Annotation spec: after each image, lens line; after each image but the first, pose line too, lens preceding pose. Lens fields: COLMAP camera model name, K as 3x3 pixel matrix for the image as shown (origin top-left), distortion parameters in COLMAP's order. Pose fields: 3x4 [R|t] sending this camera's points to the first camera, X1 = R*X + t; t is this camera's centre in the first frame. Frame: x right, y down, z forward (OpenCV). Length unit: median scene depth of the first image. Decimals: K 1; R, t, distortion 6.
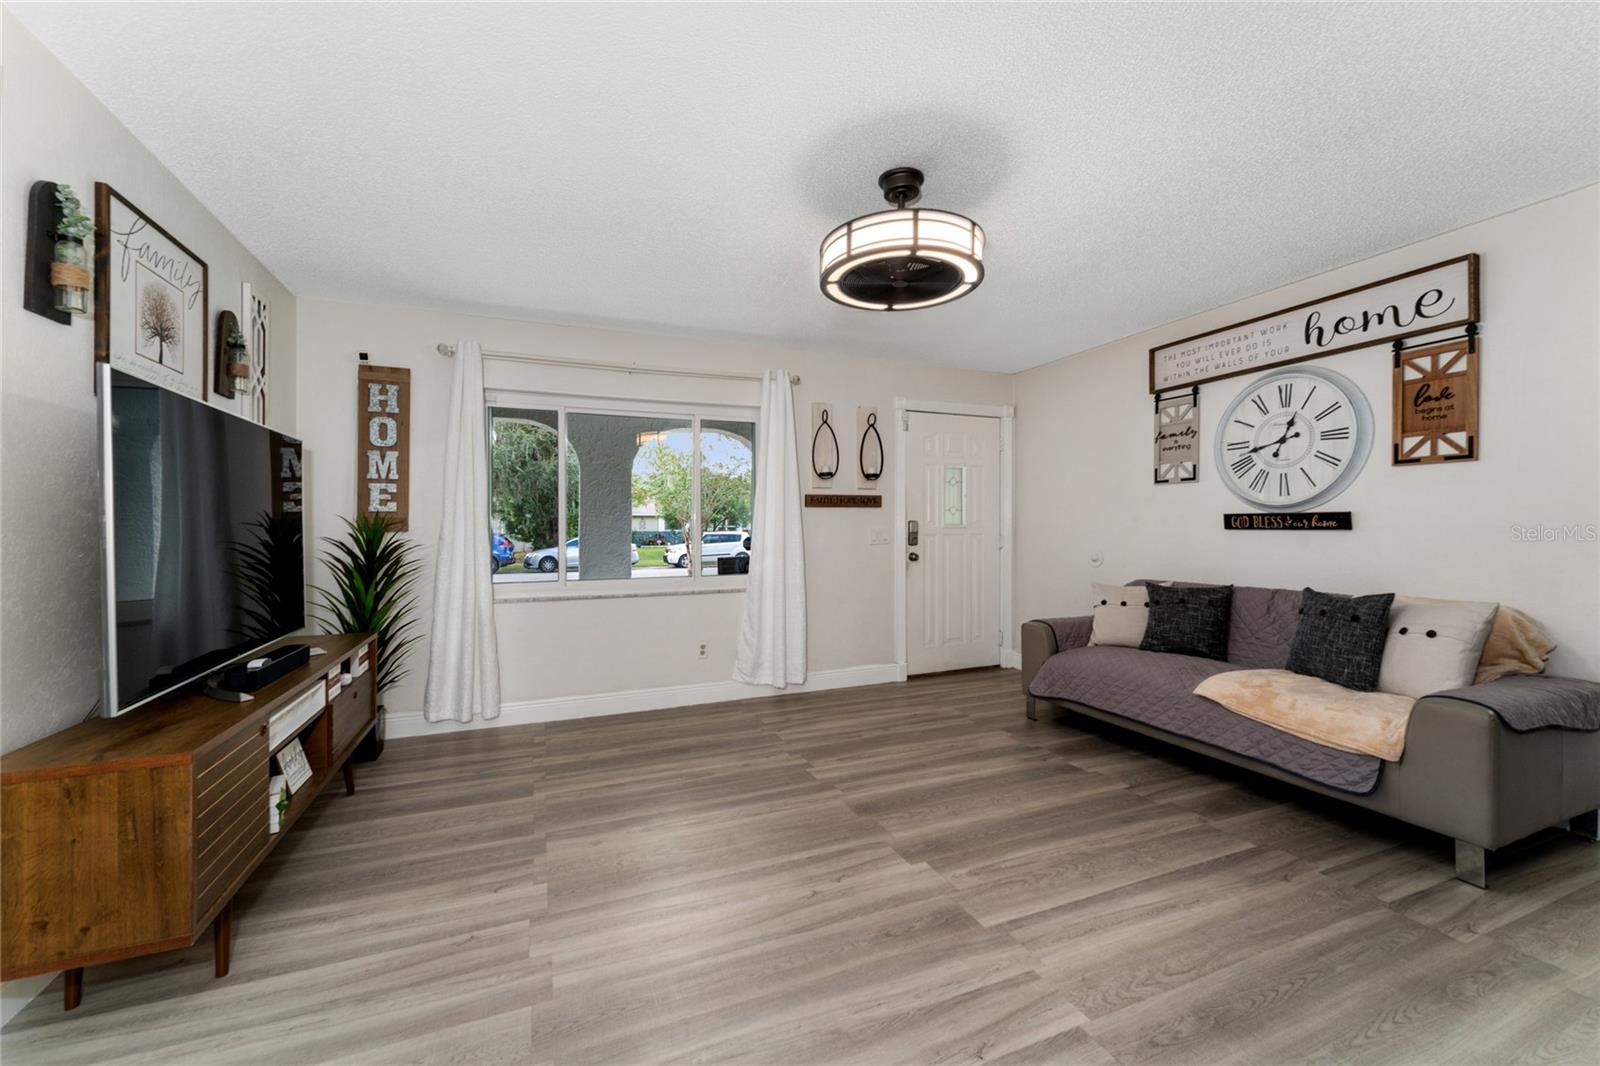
lens RADIAL K [[643.7, 0, 799.1], [0, 643.7, 531.2], [0, 0, 1]] dist [0.008992, -0.000223]
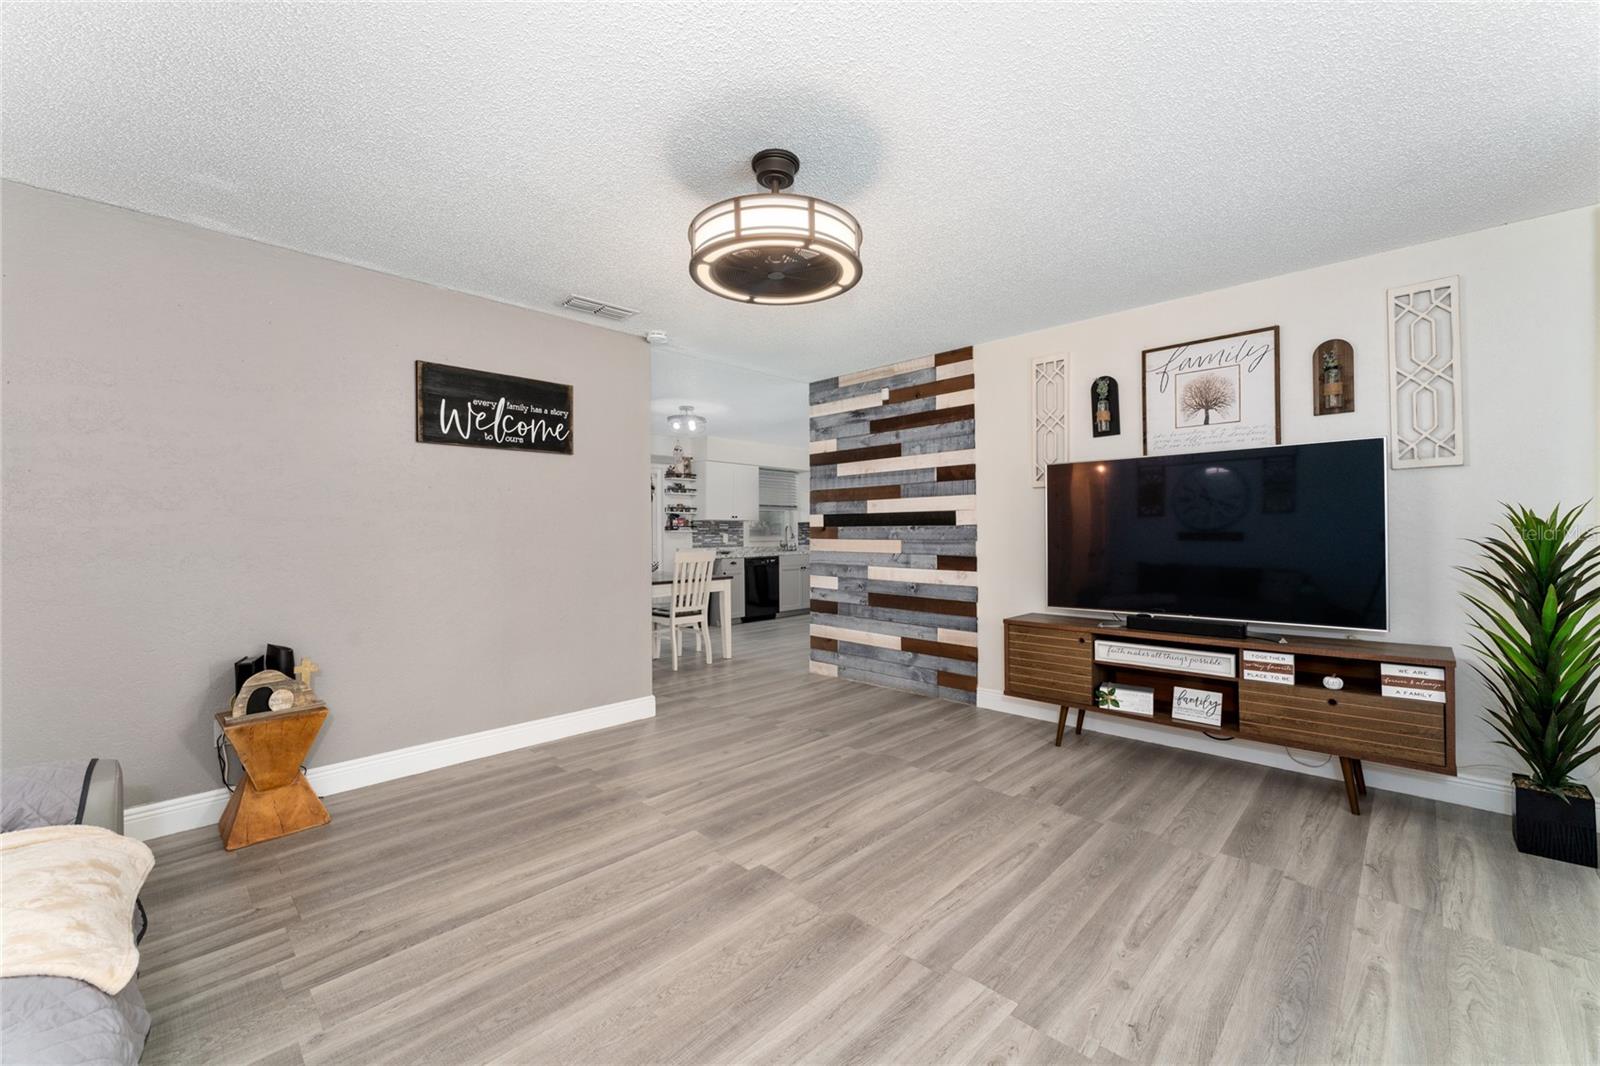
lens RADIAL K [[643.7, 0, 804.3], [0, 643.7, 530.2], [0, 0, 1]] dist [0.008992, -0.000223]
pose [[-0.914983, 0.009921, -0.403371, 0.531790], [0.009595, 0.999950, 0.002828, -0.015216], [0.403379, -0.001283, -0.915032, 2.014561]]
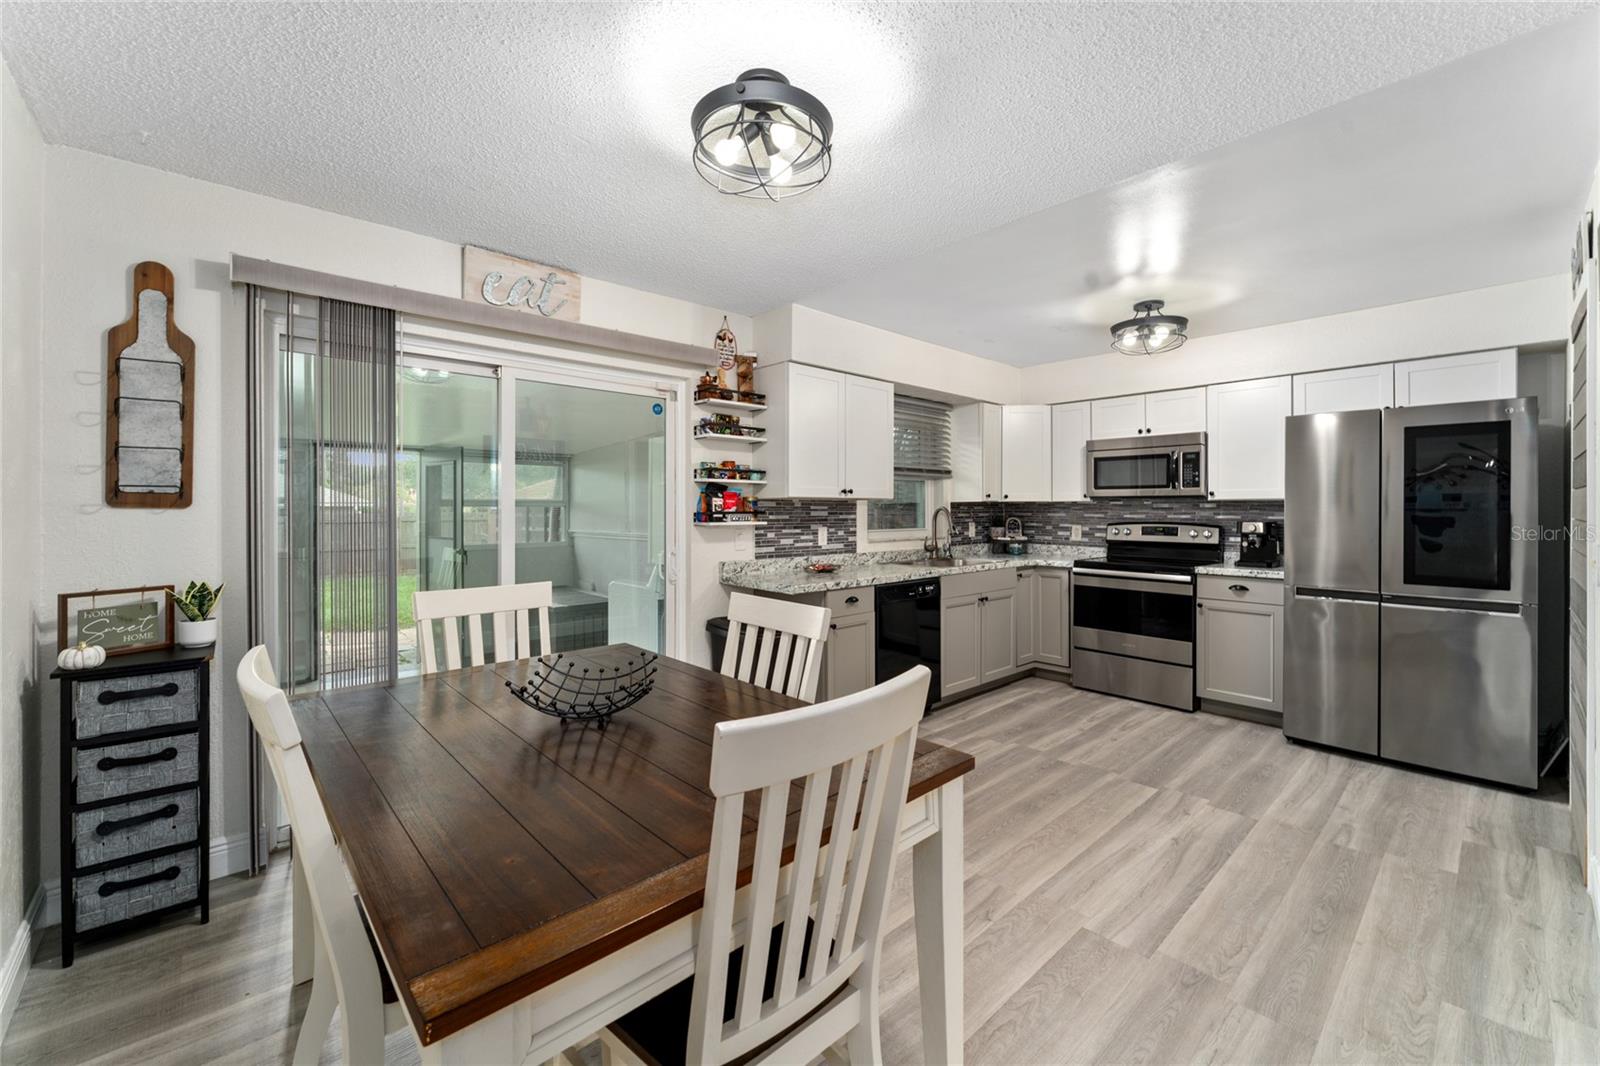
lens RADIAL K [[643.7, 0, 807.1], [0, 643.7, 506.9], [0, 0, 1]] dist [0.008992, -0.000223]
pose [[-0.936304, 0.004392, -0.351164, 0.512595], [0.003909, 0.999990, 0.002084, -0.016647], [0.351170, 0.000579, -0.936312, 1.926850]]
